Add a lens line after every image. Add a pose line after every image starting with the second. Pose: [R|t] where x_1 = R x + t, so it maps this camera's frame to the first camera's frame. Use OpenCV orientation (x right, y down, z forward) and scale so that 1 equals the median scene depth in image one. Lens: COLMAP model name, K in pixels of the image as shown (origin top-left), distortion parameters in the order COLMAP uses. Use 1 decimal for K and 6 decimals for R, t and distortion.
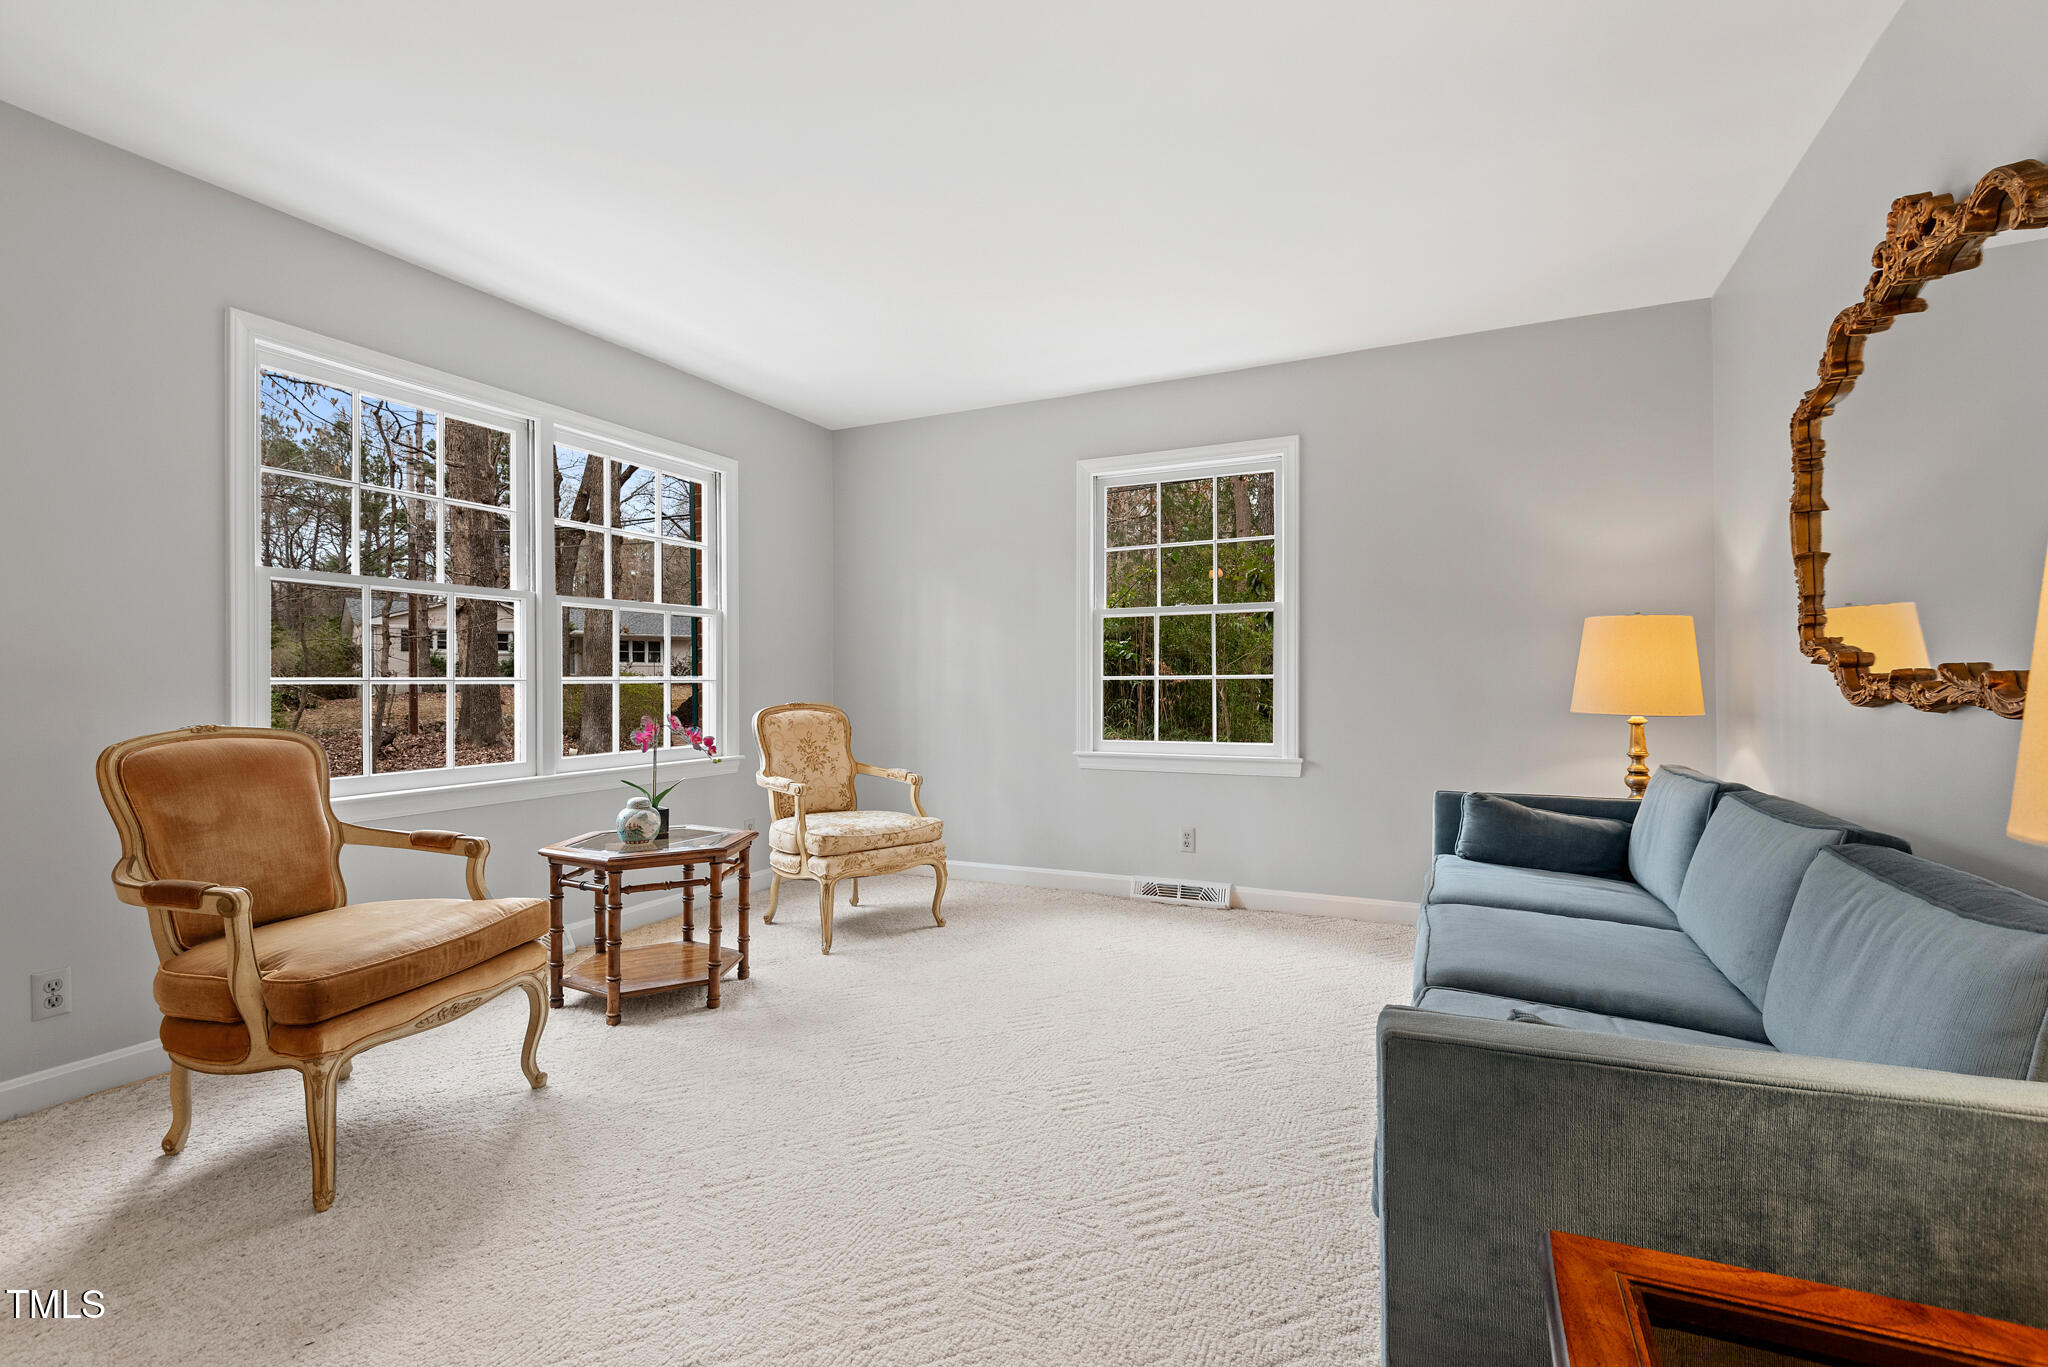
lens RADIAL K [[918.2, 0, 1025.4], [0, 918.2, 684.3], [0, 0, 1]] dist [0.020680, -0.000142]
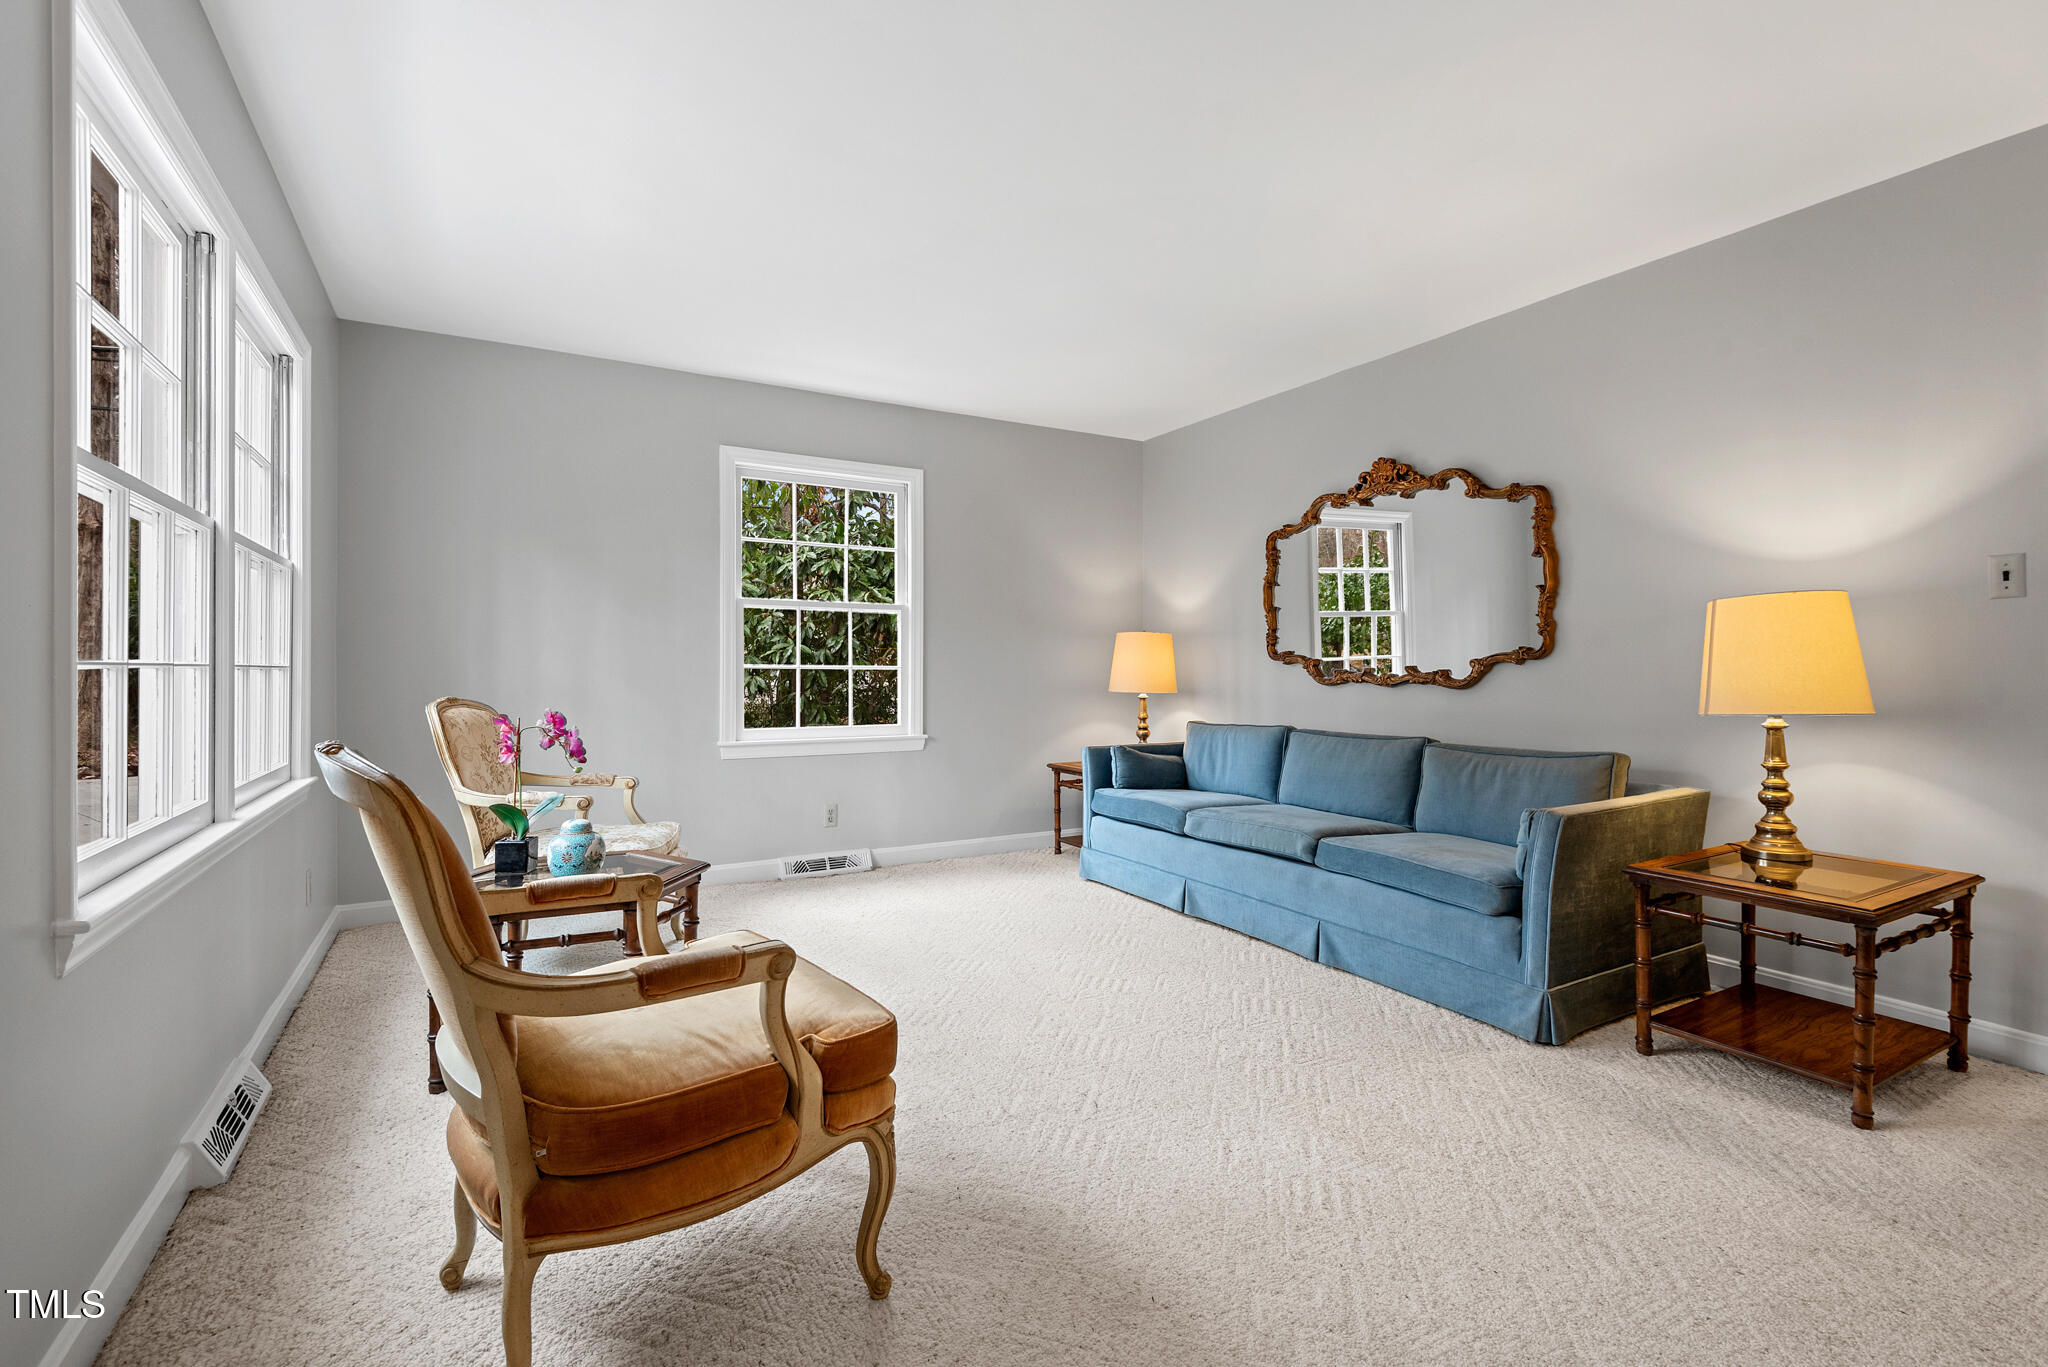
lens RADIAL K [[918.2, 0, 1015.2], [0, 918.2, 680.4], [0, 0, 1]] dist [0.020680, -0.000142]
pose [[0.579948, 0.002326, 0.814650, -0.601624], [-0.001474, 0.999997, -0.001806, 0.009892], [-0.814652, -0.000153, 0.579950, 0.190395]]
